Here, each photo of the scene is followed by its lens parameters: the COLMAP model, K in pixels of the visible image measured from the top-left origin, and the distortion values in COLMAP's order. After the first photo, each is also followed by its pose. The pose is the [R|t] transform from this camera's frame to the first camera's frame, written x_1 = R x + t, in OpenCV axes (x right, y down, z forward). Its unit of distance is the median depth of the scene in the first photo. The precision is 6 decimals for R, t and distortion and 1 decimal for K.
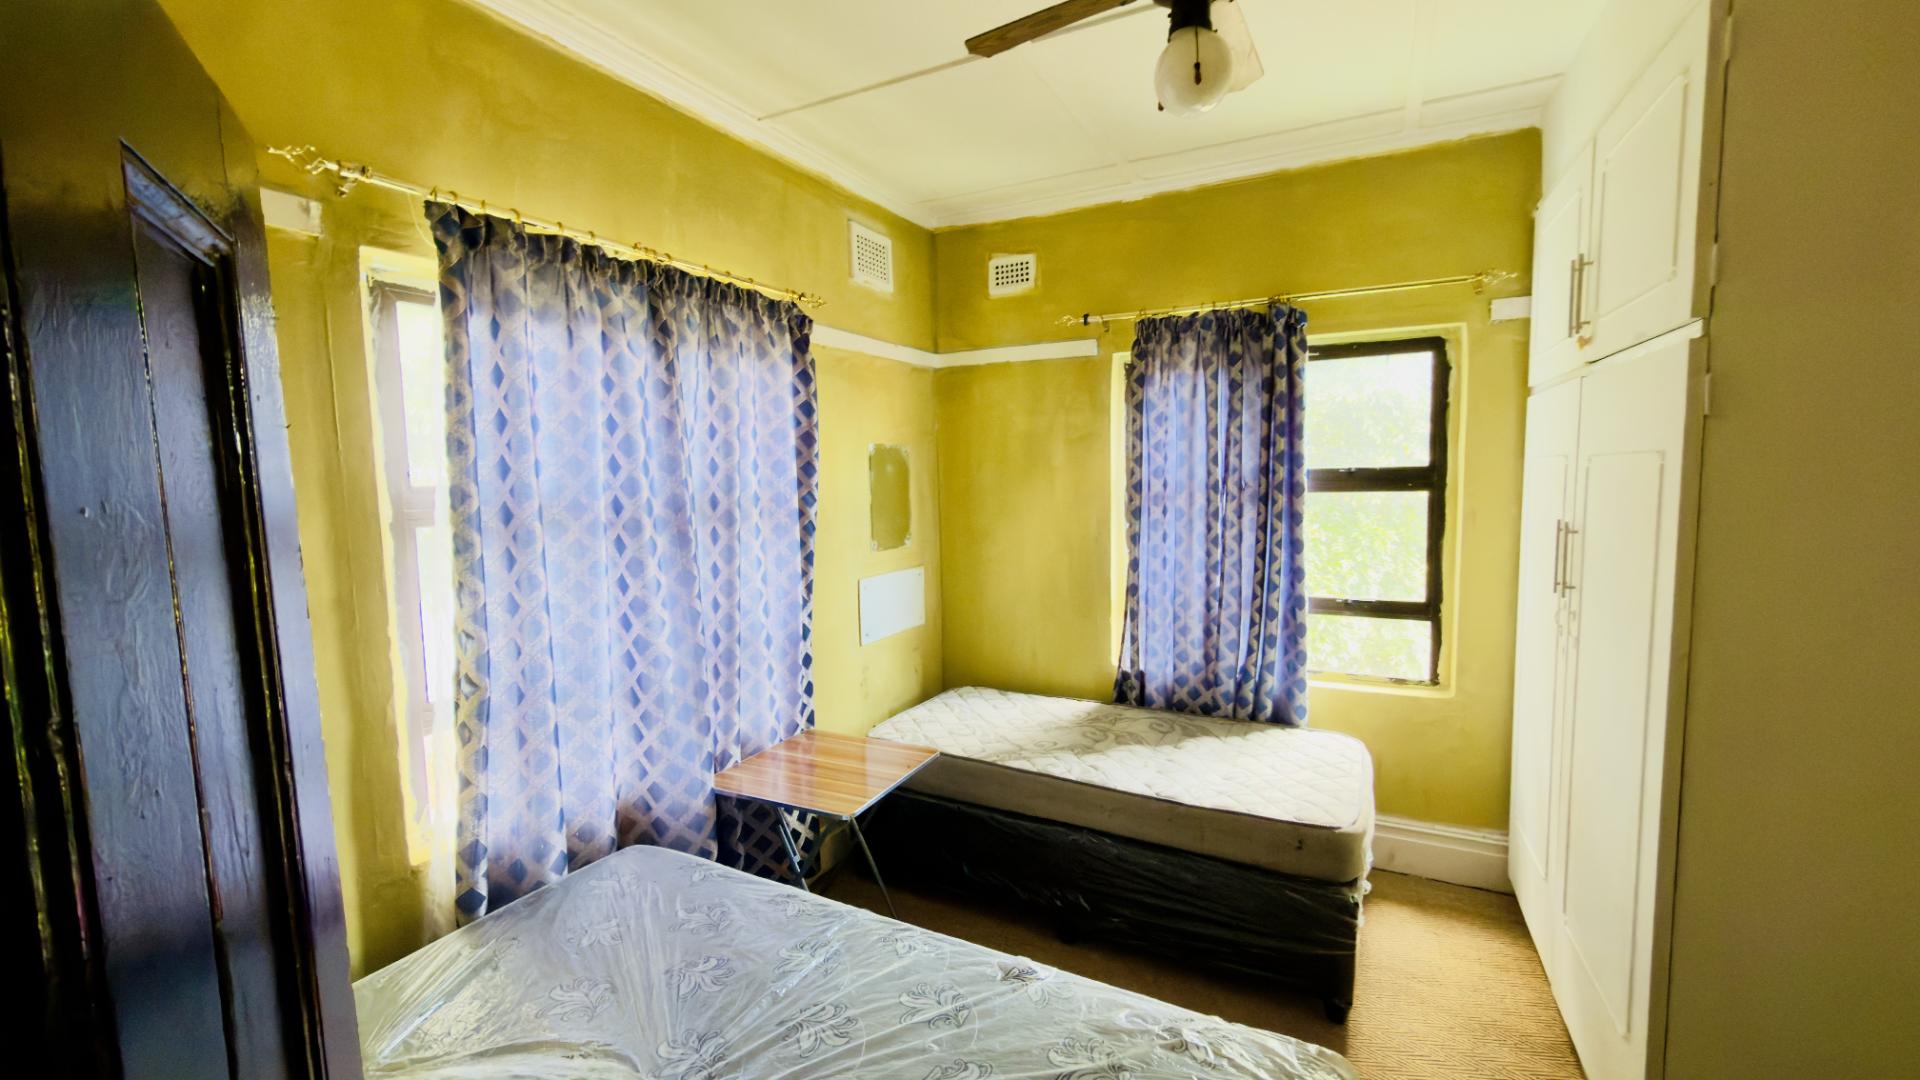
lens RADIAL K [[766.4, 0, 961.8], [0, 766.4, 538.3], [0, 0, 1]] dist [-0.000791, -0.000310]
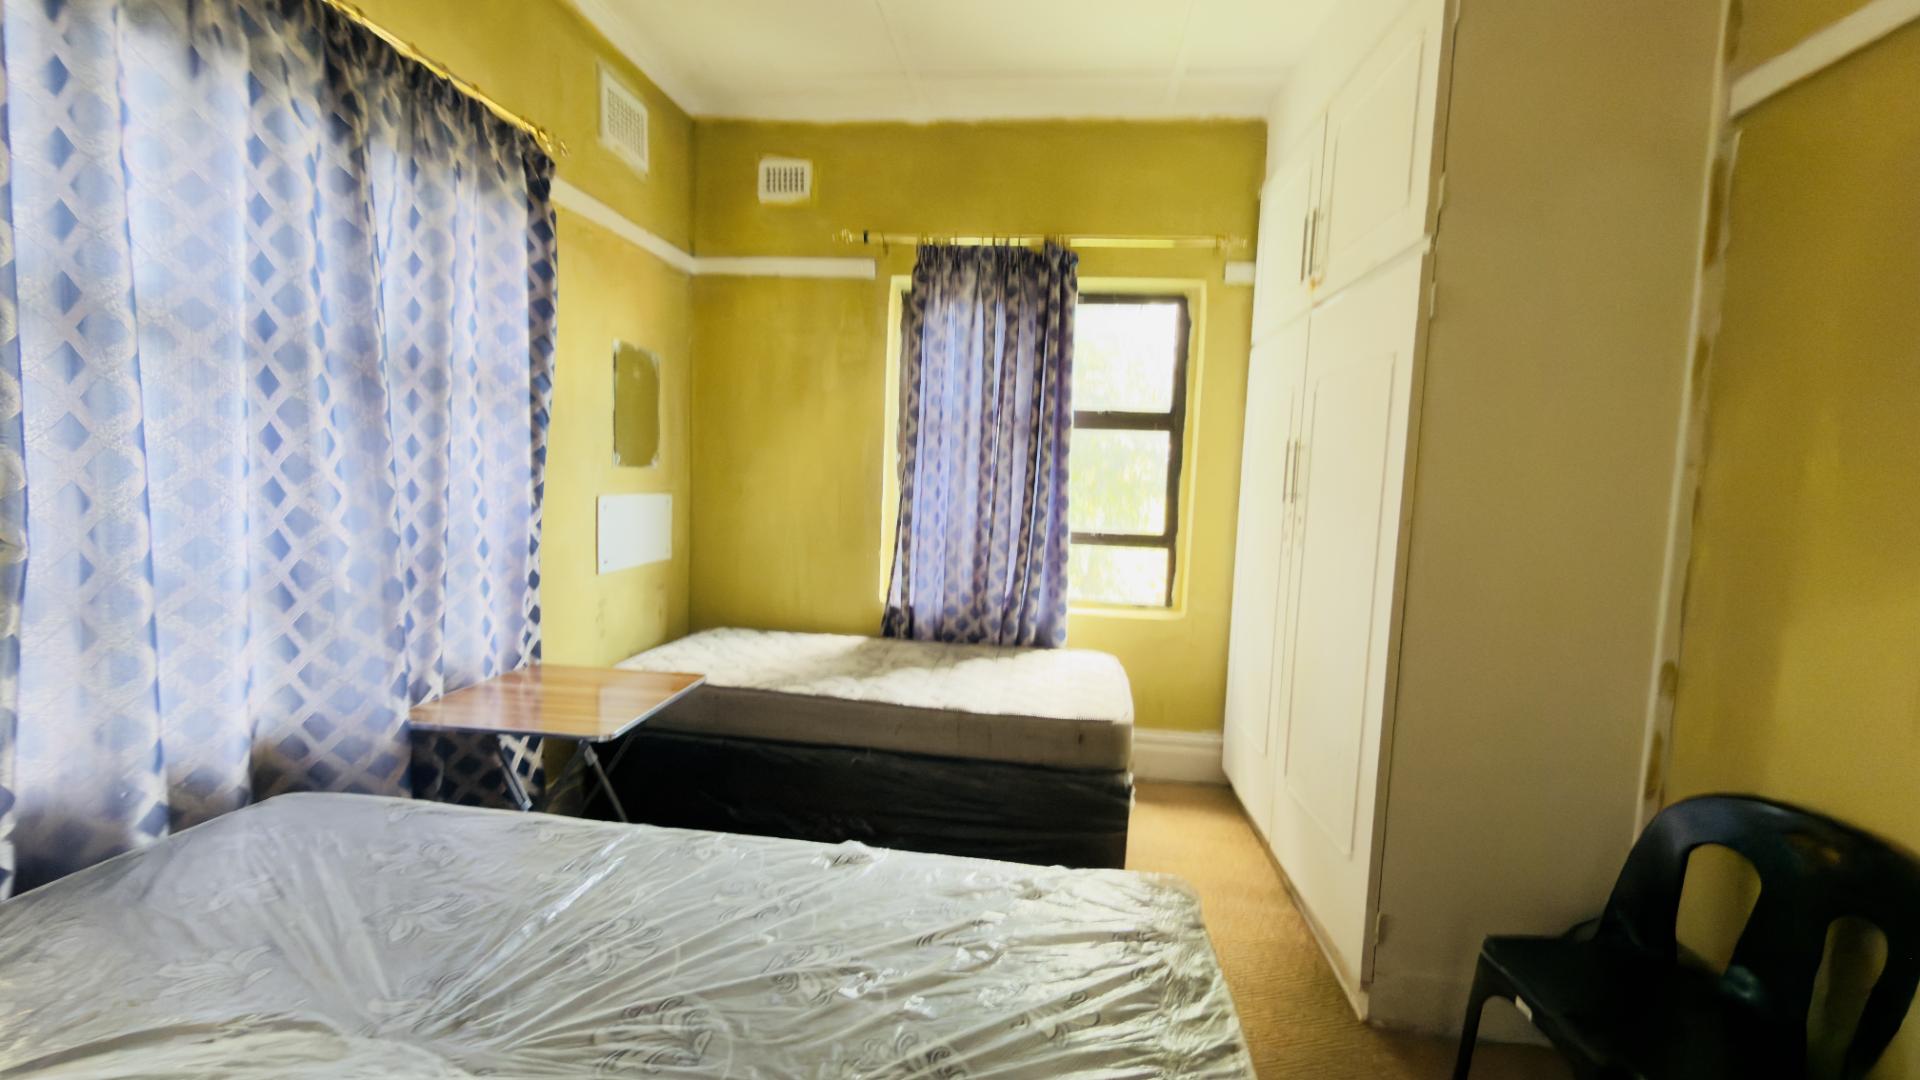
lens RADIAL K [[766.4, 0, 964.3], [0, 766.4, 537.8], [0, 0, 1]] dist [-0.000791, -0.000310]
pose [[0.932387, 0.026135, 0.360516, -0.072986], [-0.027527, 0.999620, -0.001275, 0.109484], [-0.360413, -0.008735, 0.932752, 0.072976]]
